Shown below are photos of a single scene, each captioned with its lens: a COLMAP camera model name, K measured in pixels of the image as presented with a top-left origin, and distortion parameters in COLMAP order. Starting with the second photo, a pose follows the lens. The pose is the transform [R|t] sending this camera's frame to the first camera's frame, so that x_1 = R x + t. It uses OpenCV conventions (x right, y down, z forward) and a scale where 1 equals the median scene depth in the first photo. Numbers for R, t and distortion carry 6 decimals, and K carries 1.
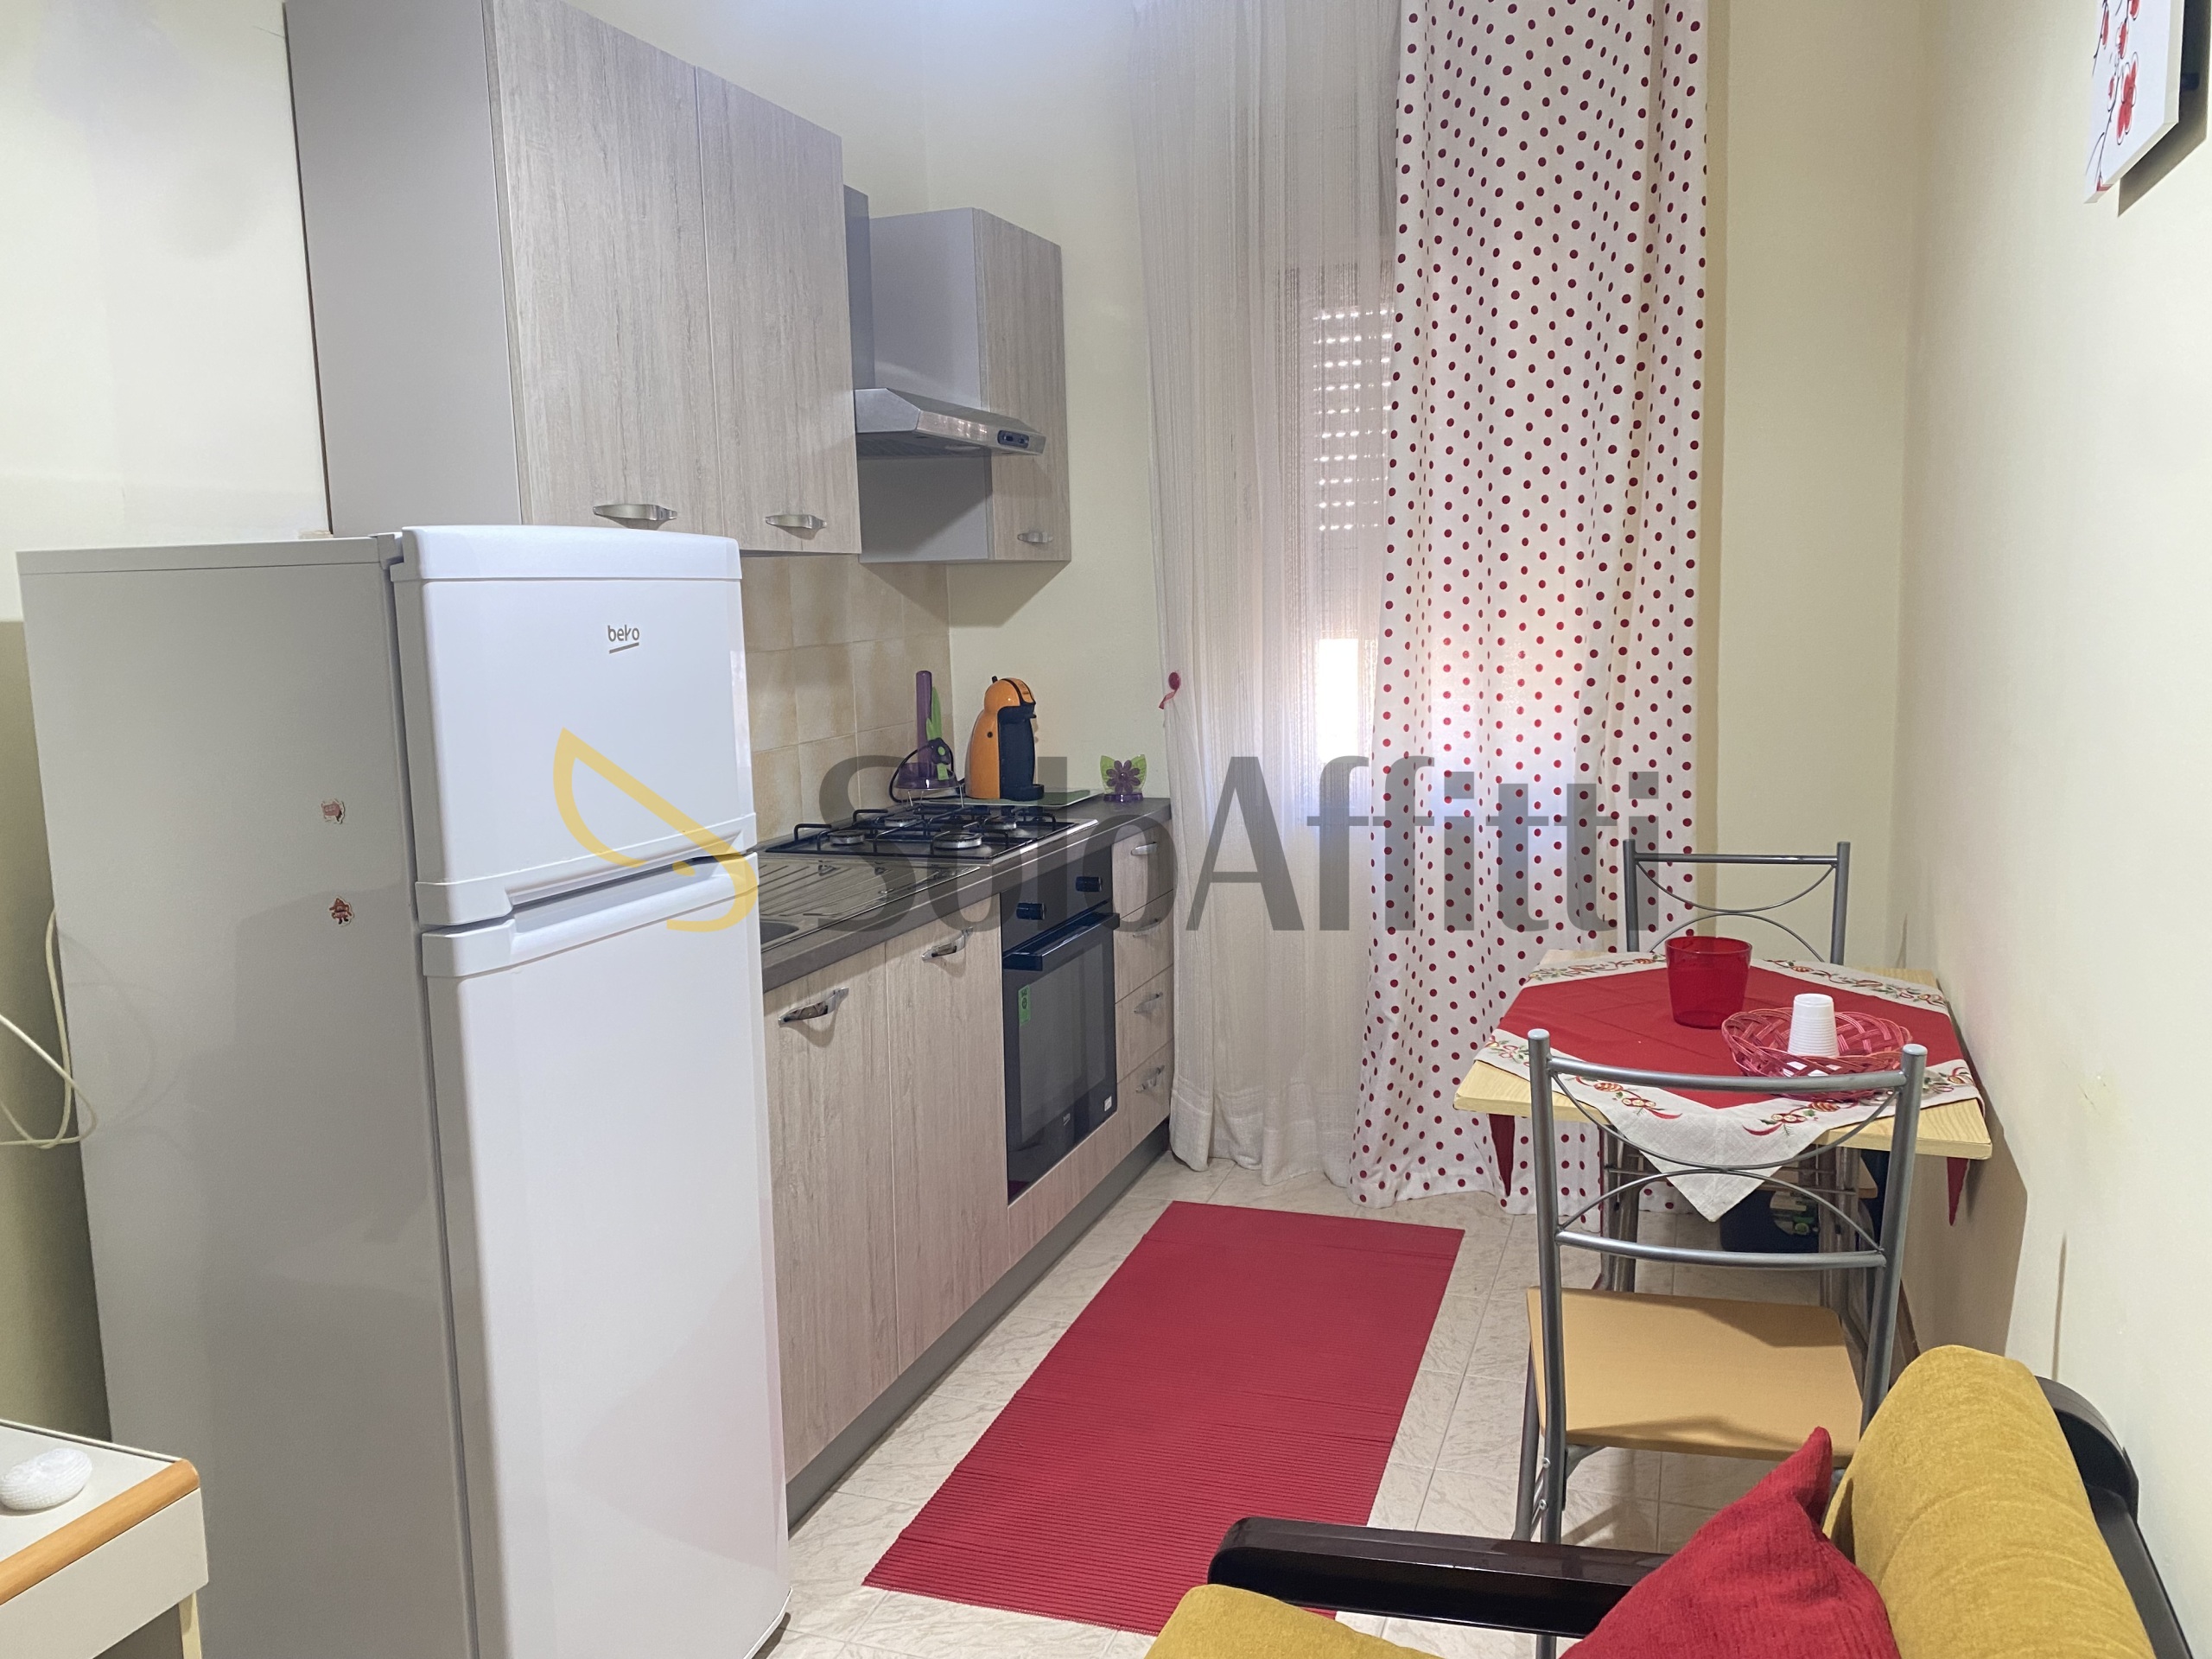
lens RADIAL K [[1633.0, 0, 1106.8], [0, 1633.0, 791.4], [0, 0, 1]] dist [0.087597, -0.137405]
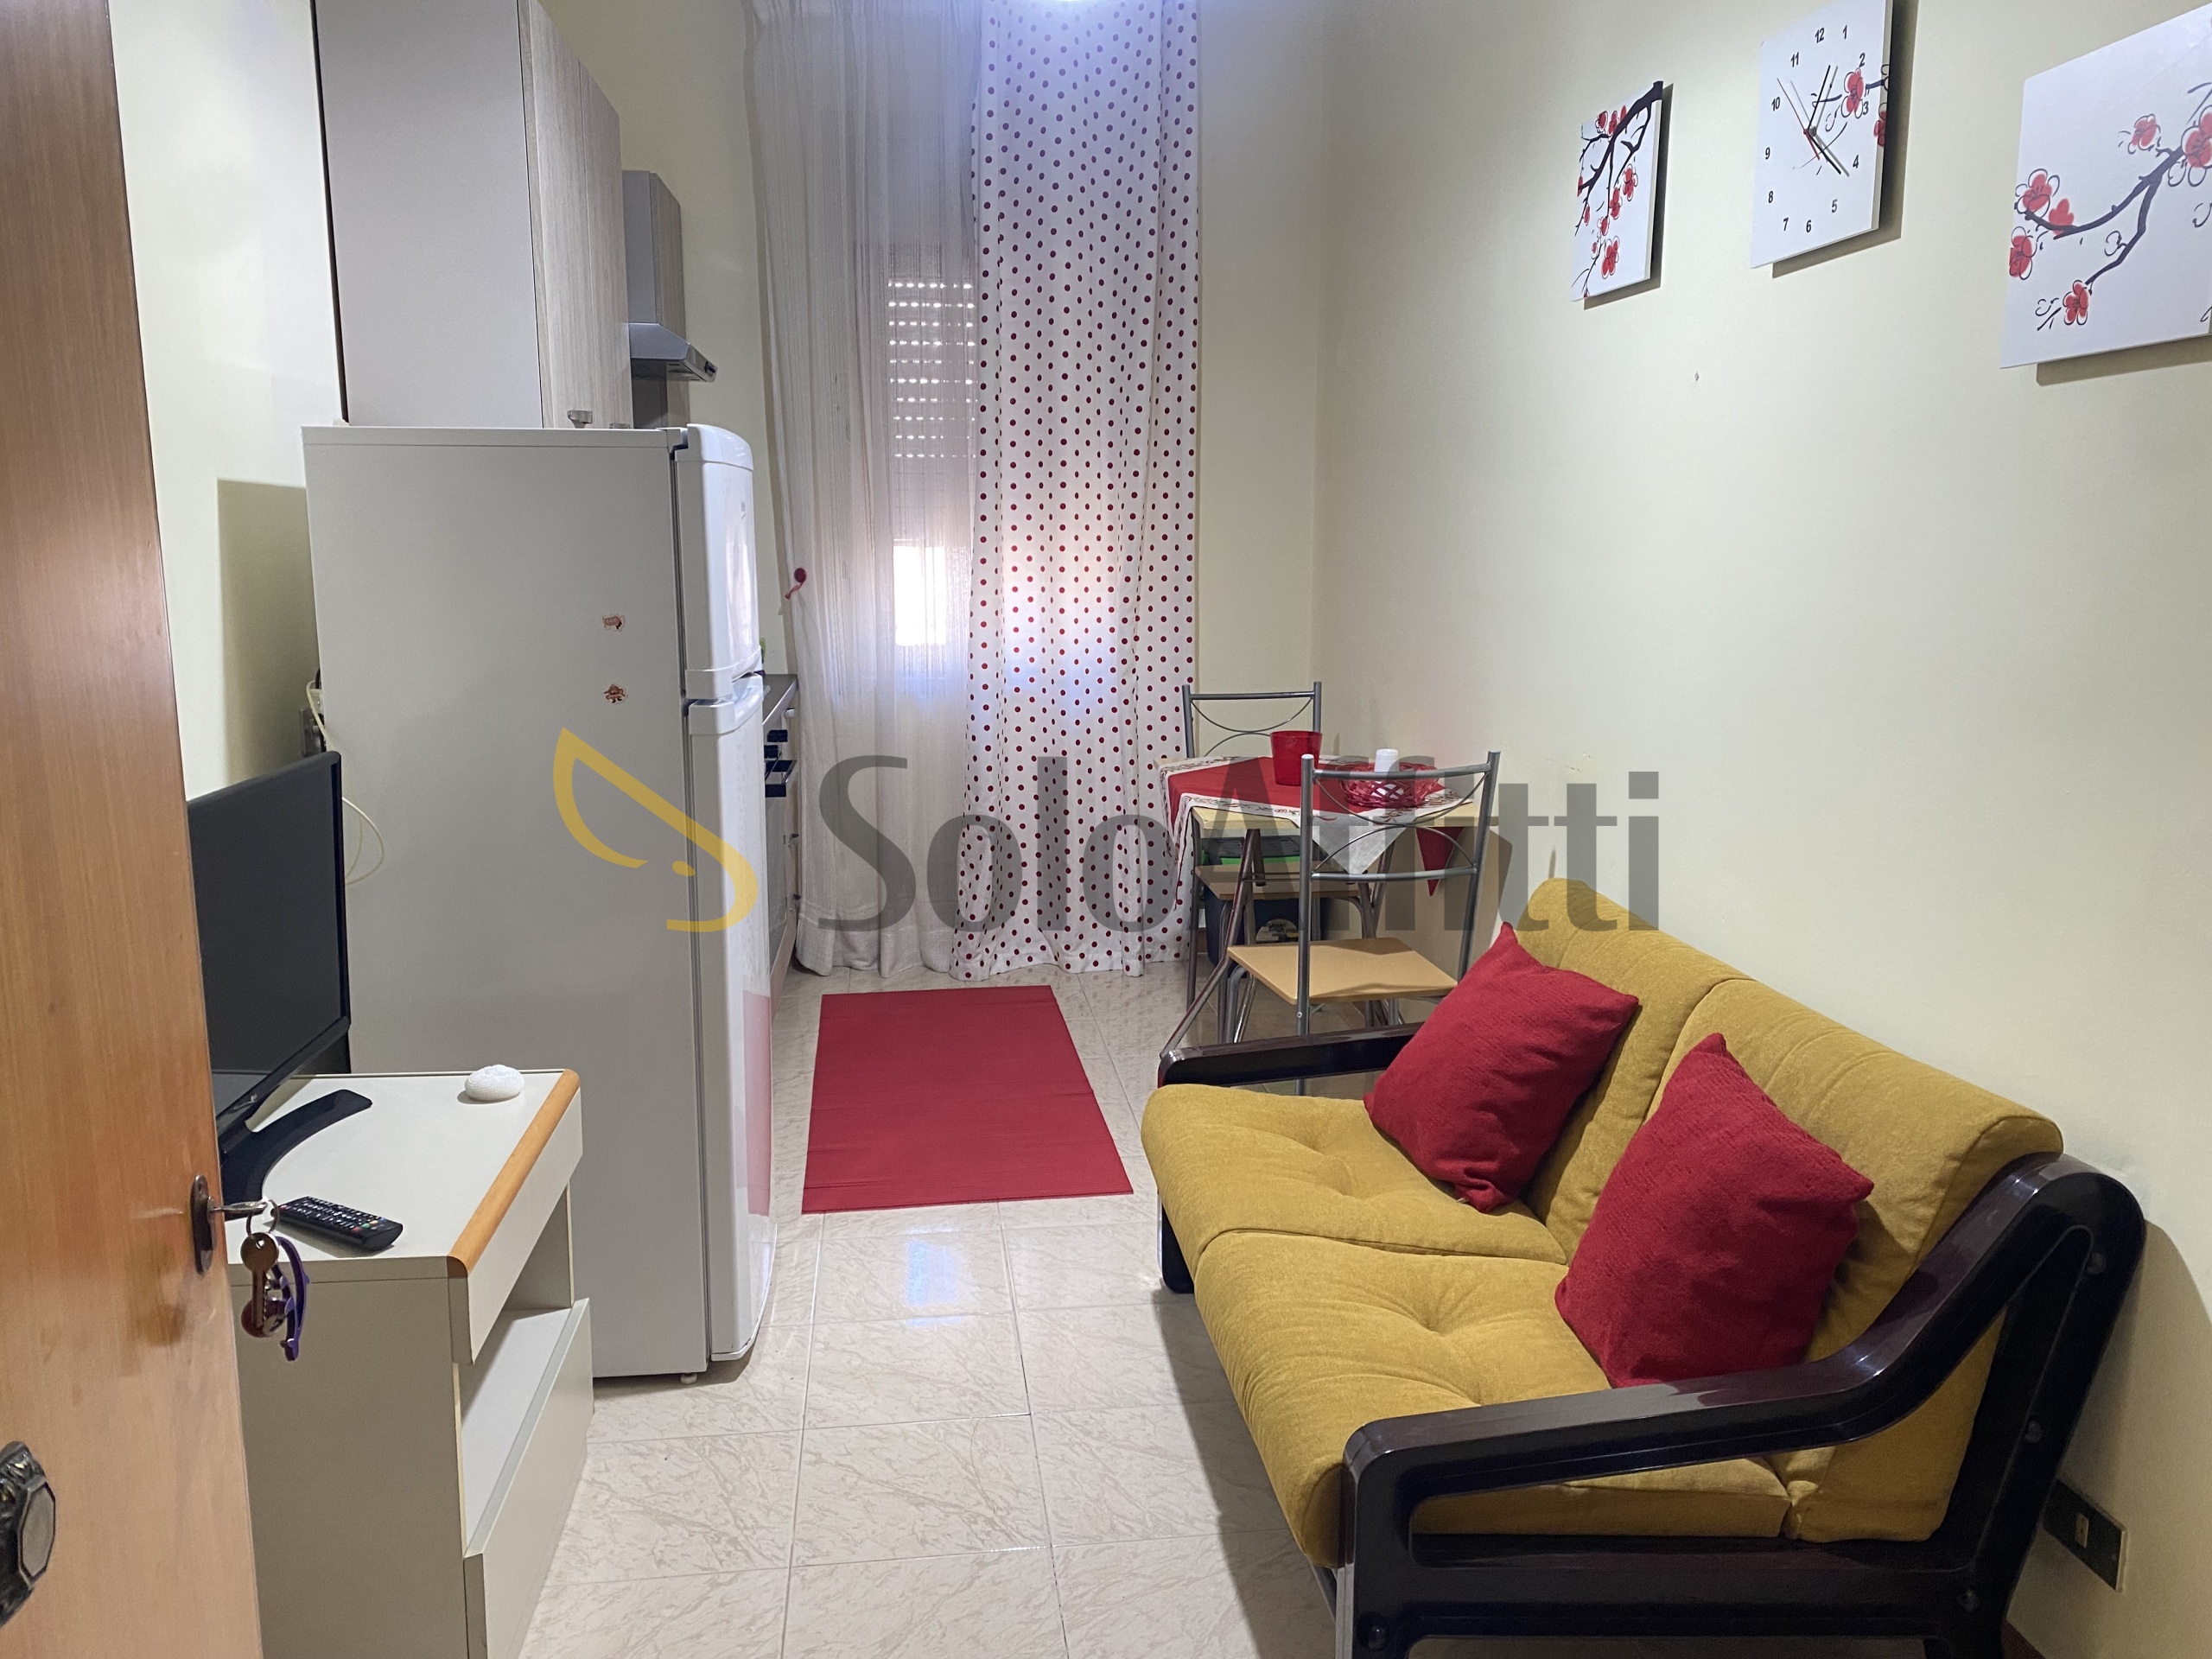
lens RADIAL K [[1633.0, 0, 1106.8], [0, 1633.0, 791.4], [0, 0, 1]] dist [0.087597, -0.137405]
pose [[0.889391, -0.044433, 0.454984, -0.332801], [0.027711, 0.998675, 0.043361, 0.048318], [-0.456308, -0.025957, 0.889443, -0.205011]]
